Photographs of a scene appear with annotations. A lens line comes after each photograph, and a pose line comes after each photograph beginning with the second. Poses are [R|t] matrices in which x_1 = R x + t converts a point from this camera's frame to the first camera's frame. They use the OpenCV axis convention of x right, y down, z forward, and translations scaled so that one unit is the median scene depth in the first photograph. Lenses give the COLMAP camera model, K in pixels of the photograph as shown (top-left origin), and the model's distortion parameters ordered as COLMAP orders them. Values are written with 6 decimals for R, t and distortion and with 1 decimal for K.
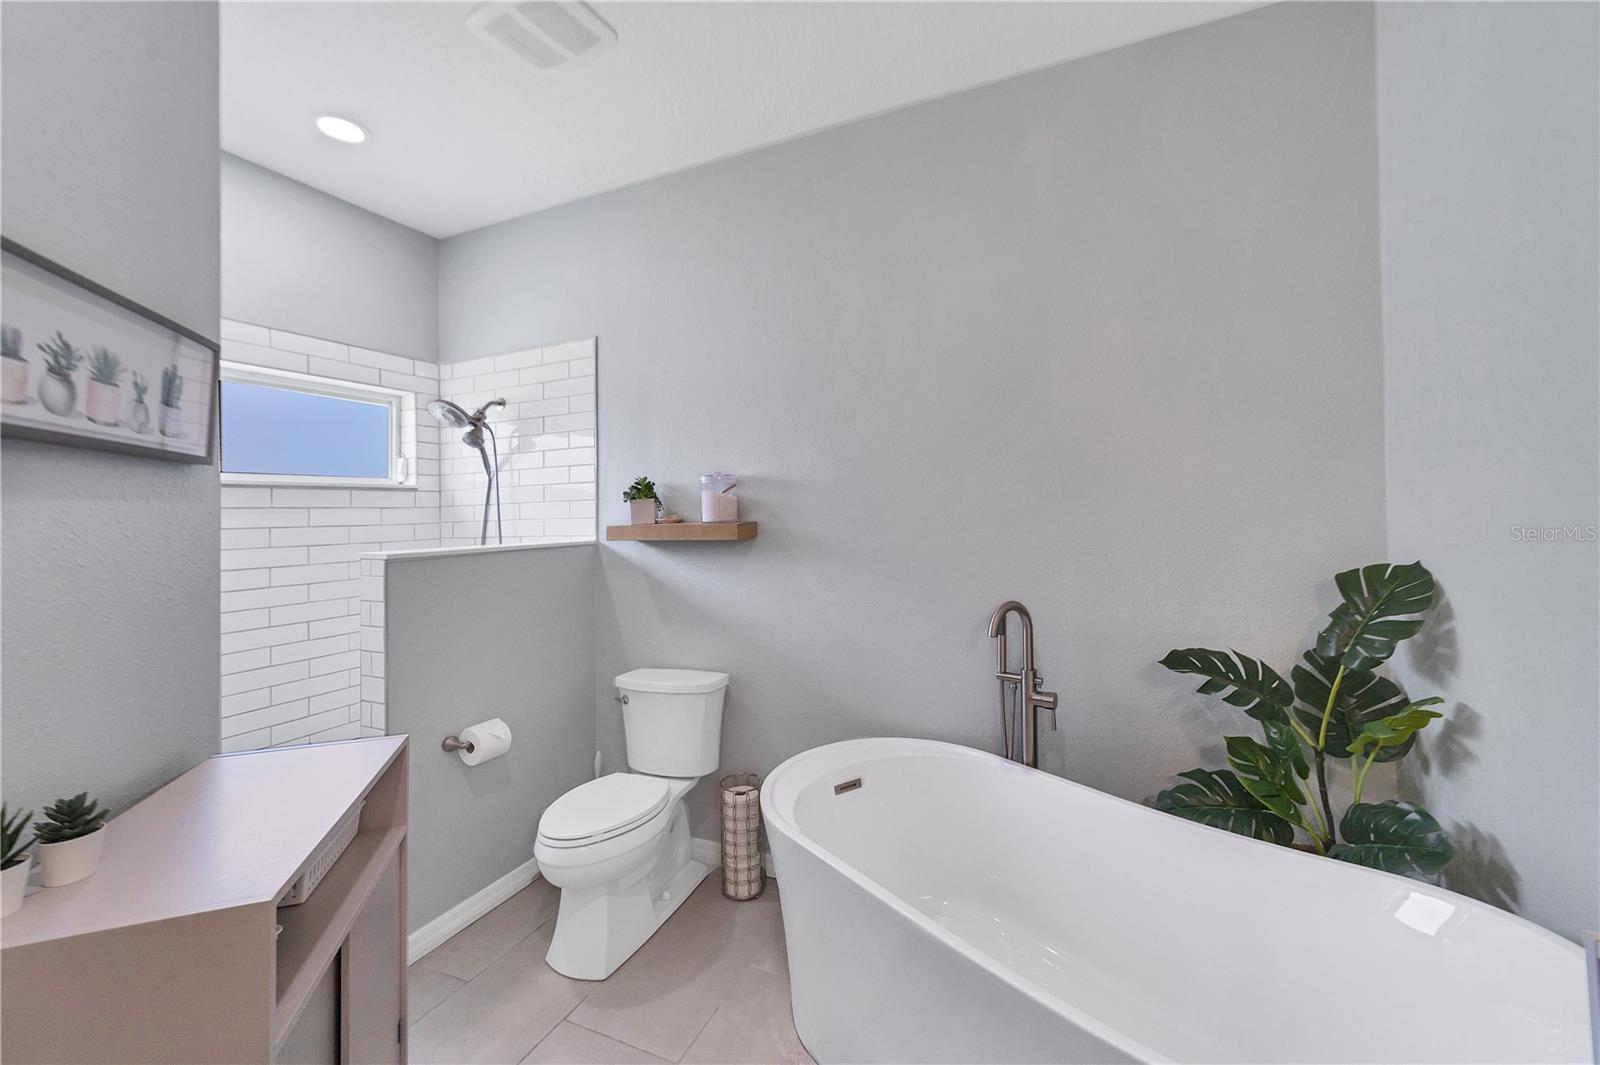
lens RADIAL K [[627.3, 0, 799.8], [0, 627.3, 510.3], [0, 0, 1]] dist [-0.002562, 0.000153]
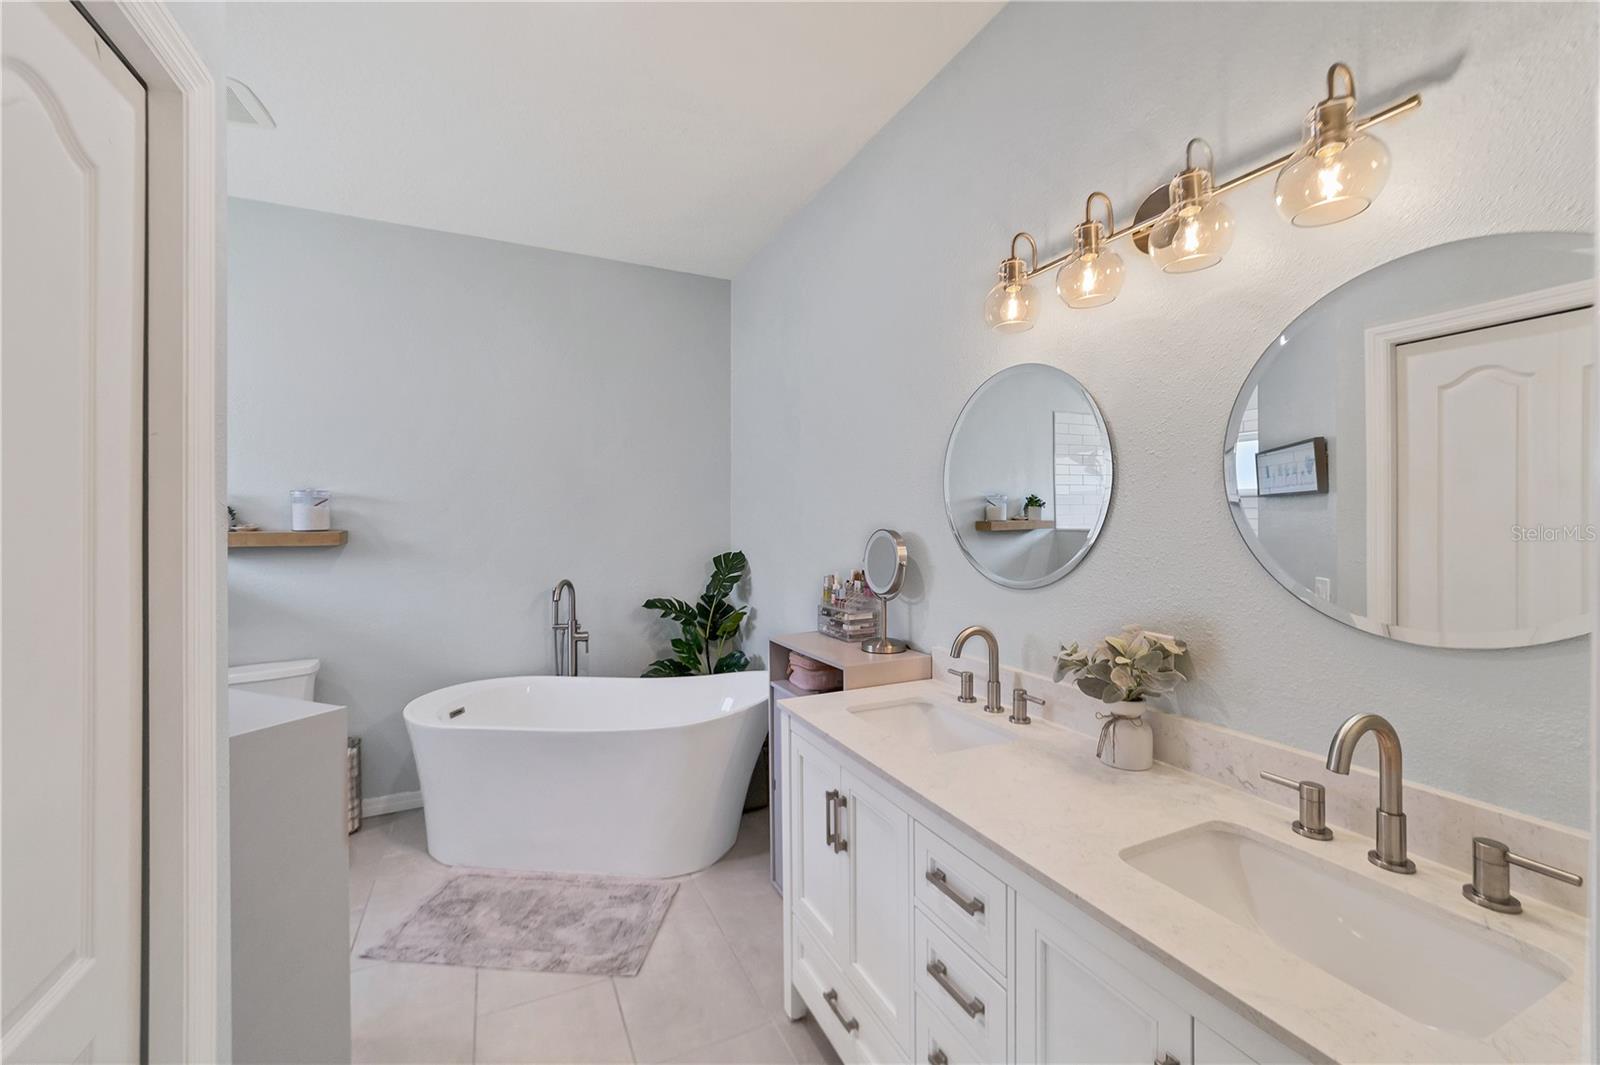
lens RADIAL K [[633.9, 0, 796.2], [0, 633.9, 536.7], [0, 0, 1]] dist [-0.000666, 0.000517]
pose [[0.653527, 0.002505, 0.756899, -0.606725], [-0.017663, 0.999773, 0.011942, -0.000598], [-0.756697, -0.021173, 0.653423, -0.637854]]
